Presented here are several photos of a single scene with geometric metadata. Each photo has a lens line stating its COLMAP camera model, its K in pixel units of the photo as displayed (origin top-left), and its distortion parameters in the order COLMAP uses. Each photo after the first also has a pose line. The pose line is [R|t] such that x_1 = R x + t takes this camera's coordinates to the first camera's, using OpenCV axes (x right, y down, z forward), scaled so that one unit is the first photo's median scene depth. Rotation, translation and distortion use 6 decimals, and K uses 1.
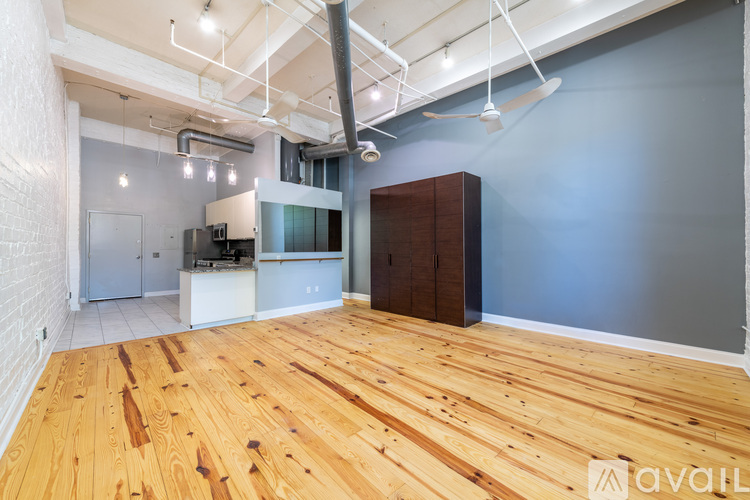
lens RADIAL K [[303.8, 0, 373.3], [0, 303.8, 247.5], [0, 0, 1]] dist [0.008677, -0.002115]
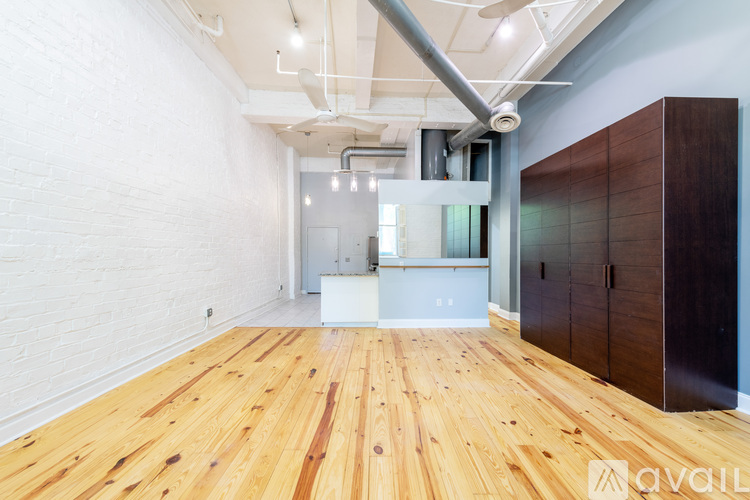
lens RADIAL K [[303.8, 0, 371.8], [0, 303.8, 260.4], [0, 0, 1]] dist [0.008677, -0.002115]
pose [[0.733367, 0.014591, -0.679676, 0.285491], [-0.000124, 0.999773, 0.021329, 0.004021], [0.679833, -0.015558, 0.733202, 0.303417]]
